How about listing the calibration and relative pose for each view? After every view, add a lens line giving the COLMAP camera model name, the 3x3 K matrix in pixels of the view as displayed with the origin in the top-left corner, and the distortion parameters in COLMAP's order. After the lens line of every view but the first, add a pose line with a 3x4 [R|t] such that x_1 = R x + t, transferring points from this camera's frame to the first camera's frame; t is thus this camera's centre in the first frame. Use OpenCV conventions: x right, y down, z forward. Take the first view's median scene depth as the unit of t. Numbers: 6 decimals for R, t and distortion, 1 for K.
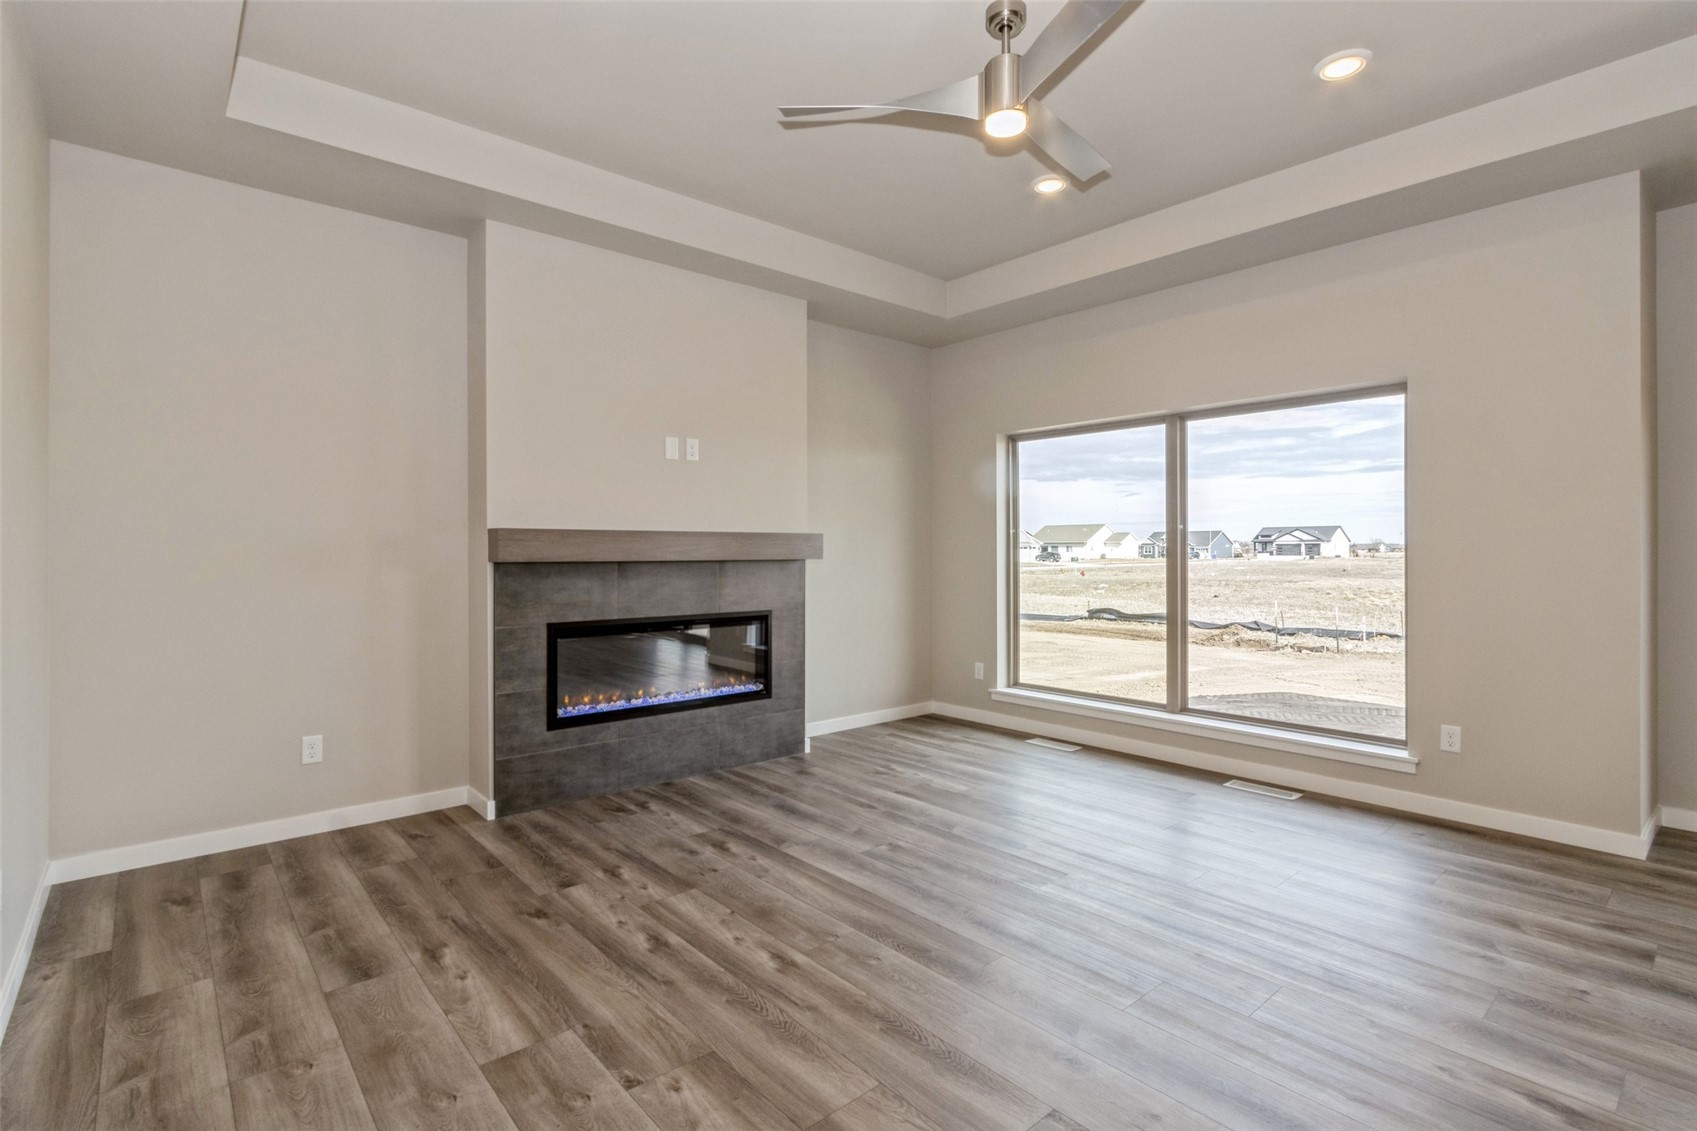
lens RADIAL K [[810.2, 0, 849.3], [0, 810.2, 547.7], [0, 0, 1]] dist [0.000684, -0.000305]
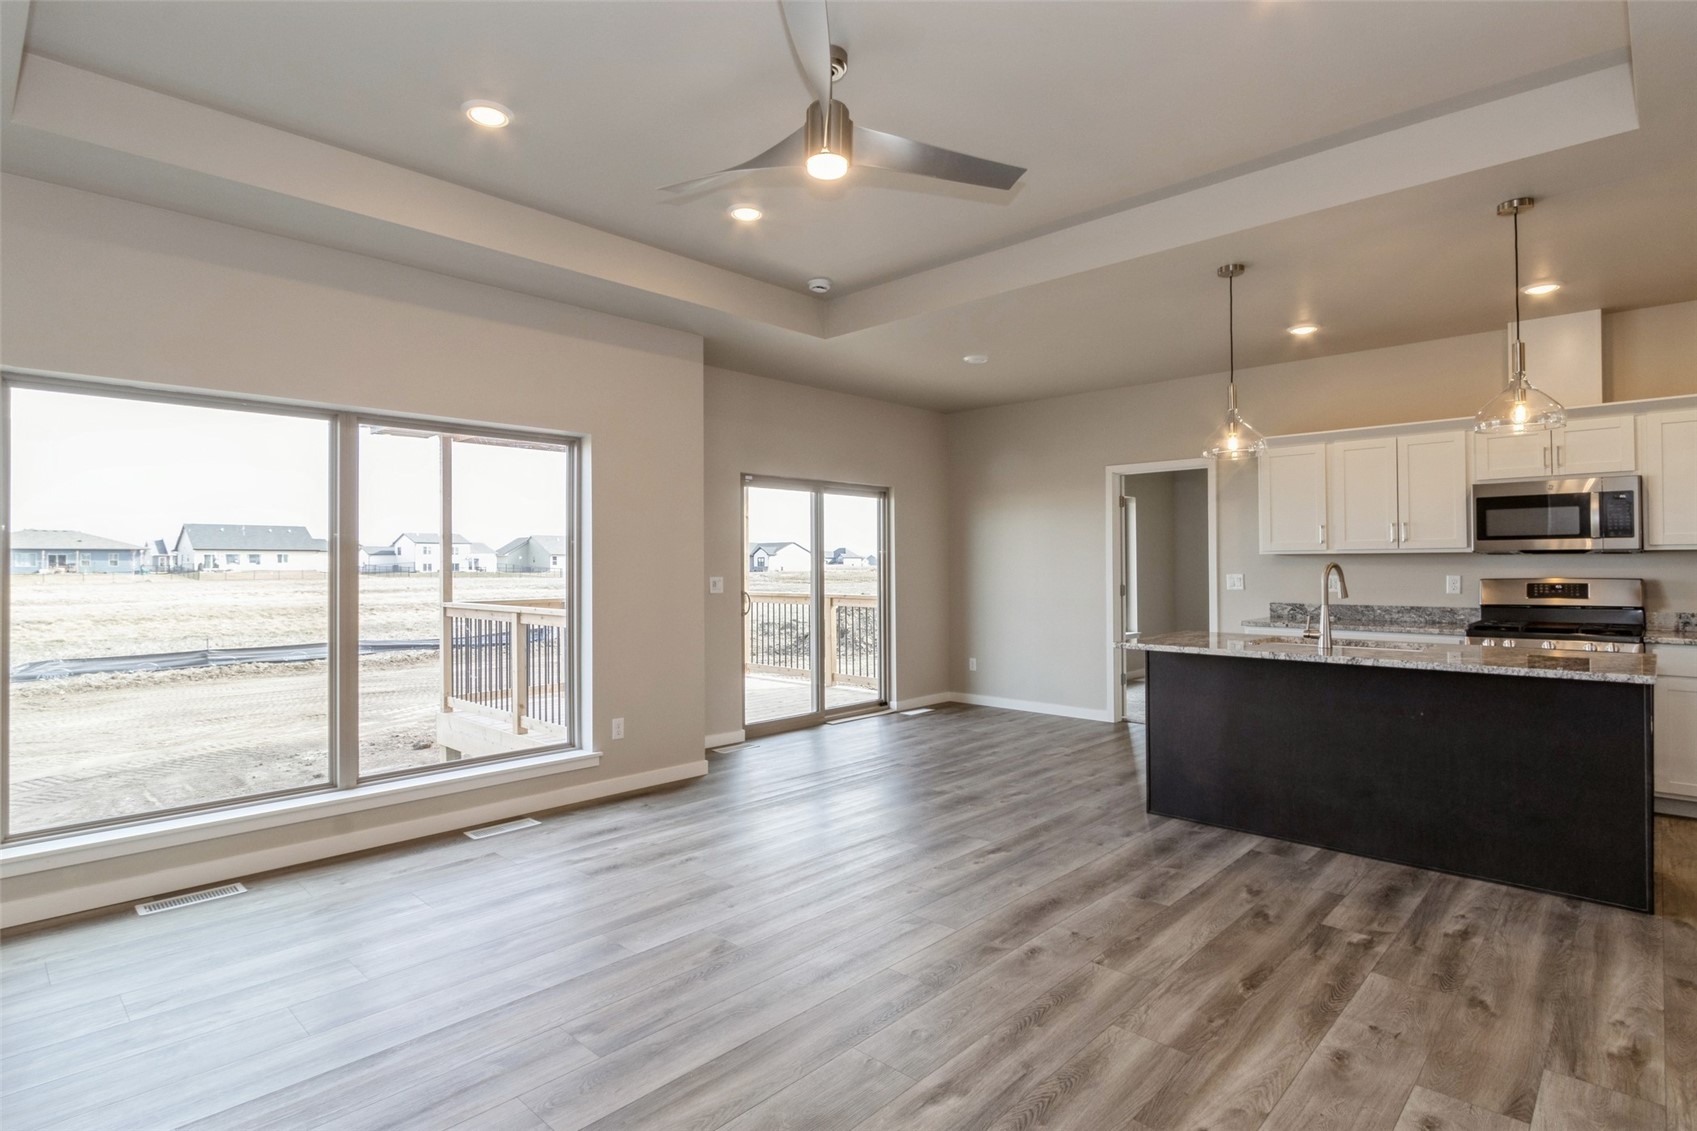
lens RADIAL K [[849.4, 0, 846.6], [0, 849.4, 564.8], [0, 0, 1]] dist [-0.006527, 0.000461]
pose [[-0.089962, 0.001596, 0.995944, -0.542347], [0.000863, 0.999998, -0.001525, -0.015988], [-0.995945, 0.000722, -0.089963, 0.681227]]
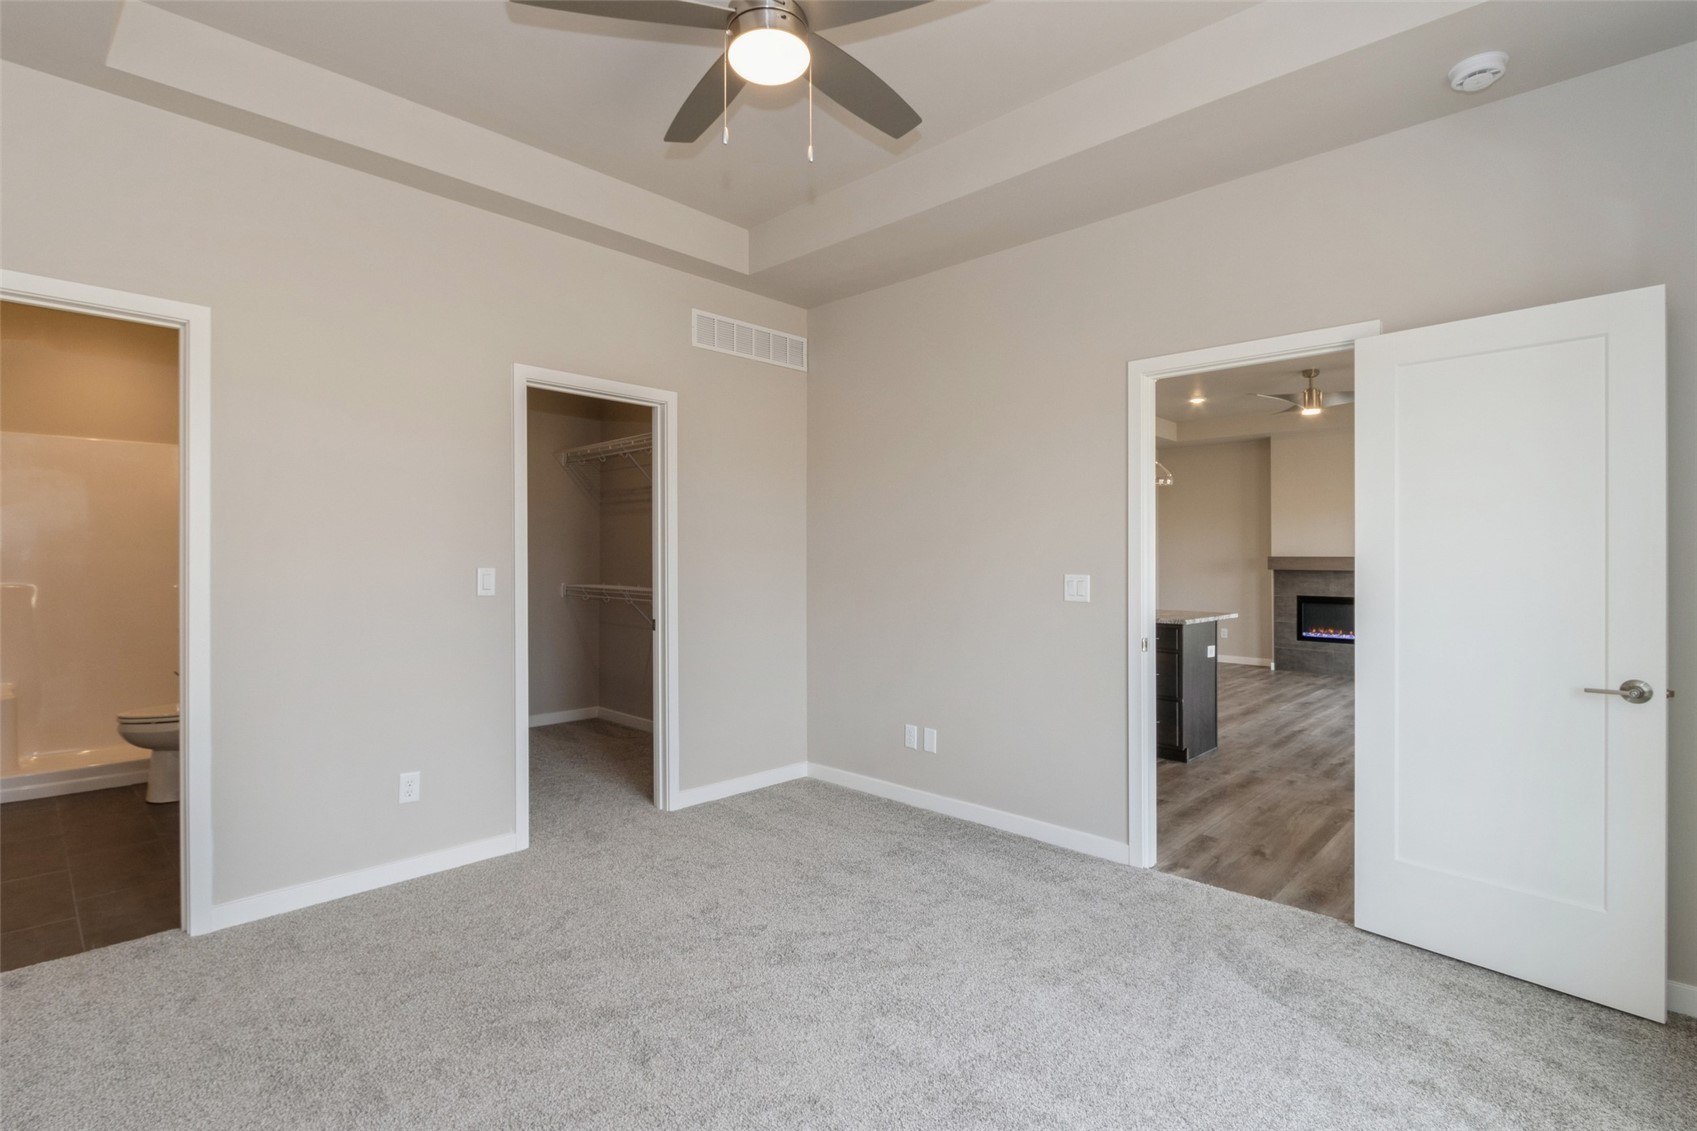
lens RADIAL K [[810.2, 0, 845.6], [0, 810.2, 560.5], [0, 0, 1]] dist [0.000684, -0.000305]
pose [[0.080792, -0.001546, -0.996730, 1.813573], [-0.002336, 0.999996, -0.001741, -0.004788], [0.996728, 0.002469, 0.080789, -0.507032]]
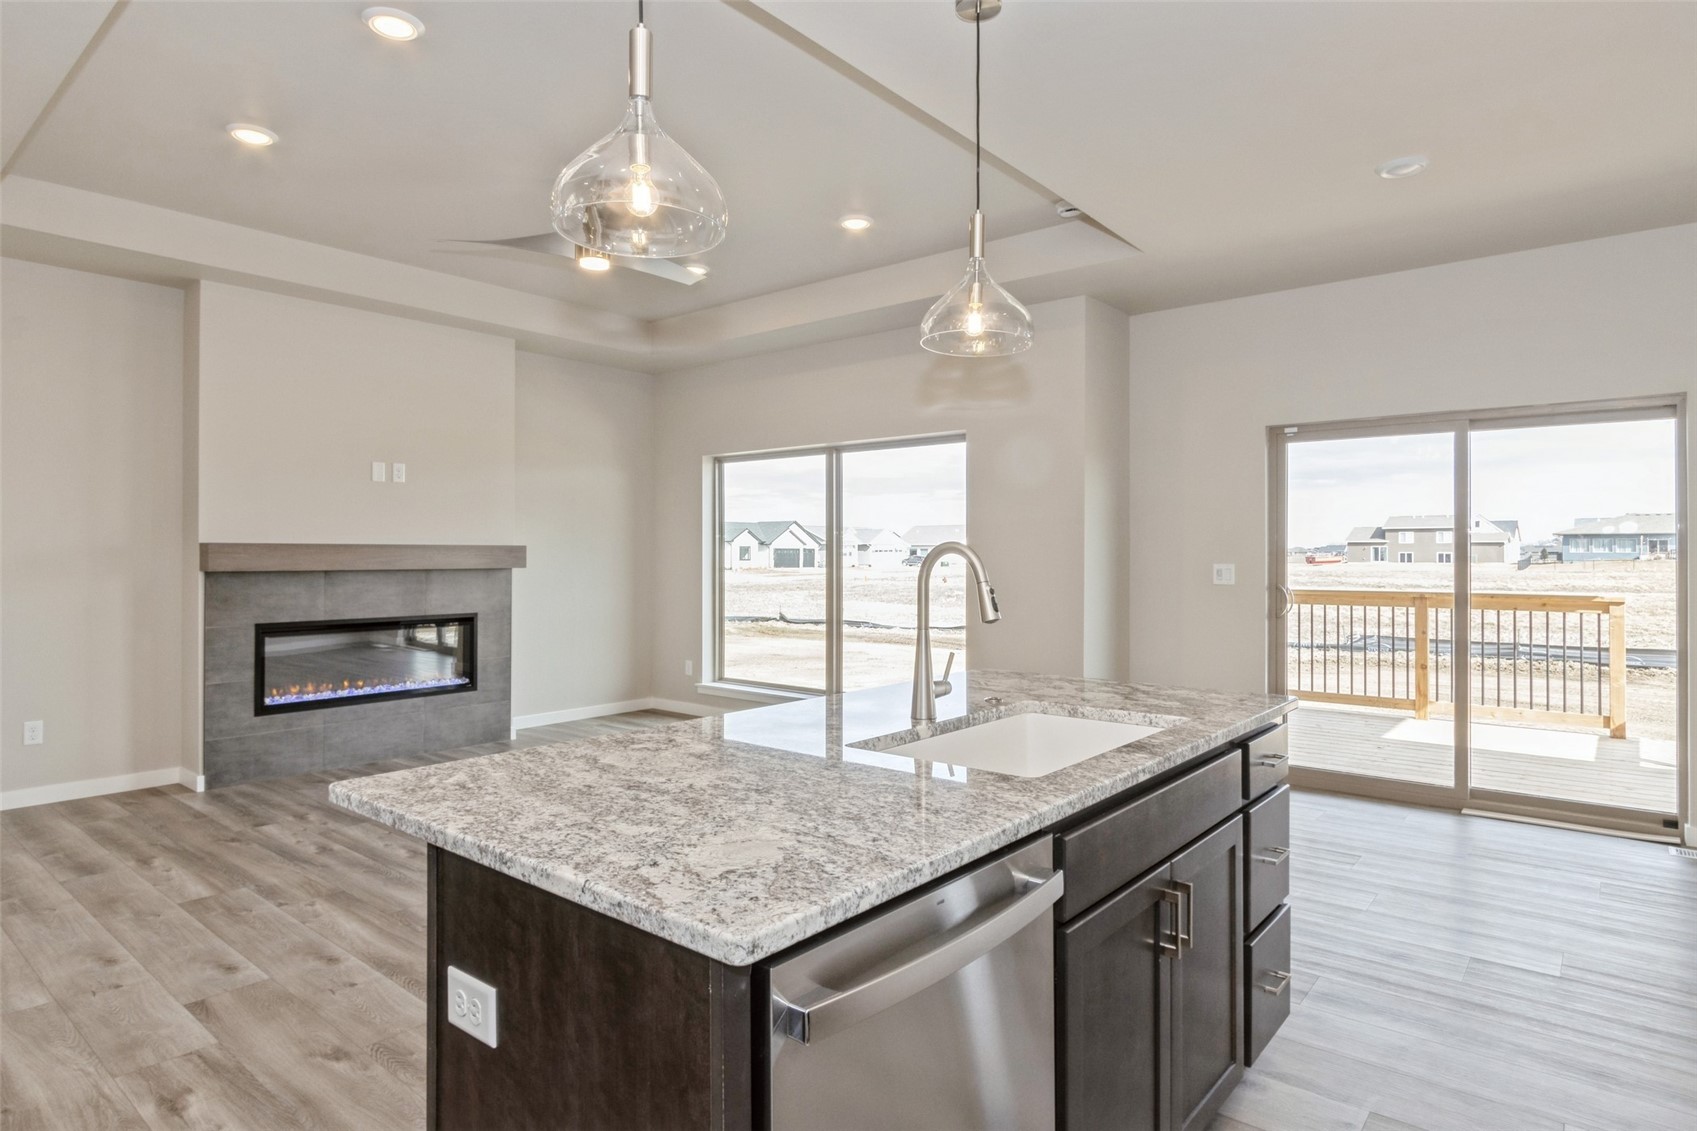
lens RADIAL K [[943.9, 0, 844.6], [0, 943.9, 542.7], [0, 0, 1]] dist [0.000911, -0.006766]
pose [[0.987381, 0.004599, 0.158295, 0.232384], [-0.003356, 0.999961, -0.008117, -0.014189], [-0.158326, 0.007483, 0.987358, -0.443291]]
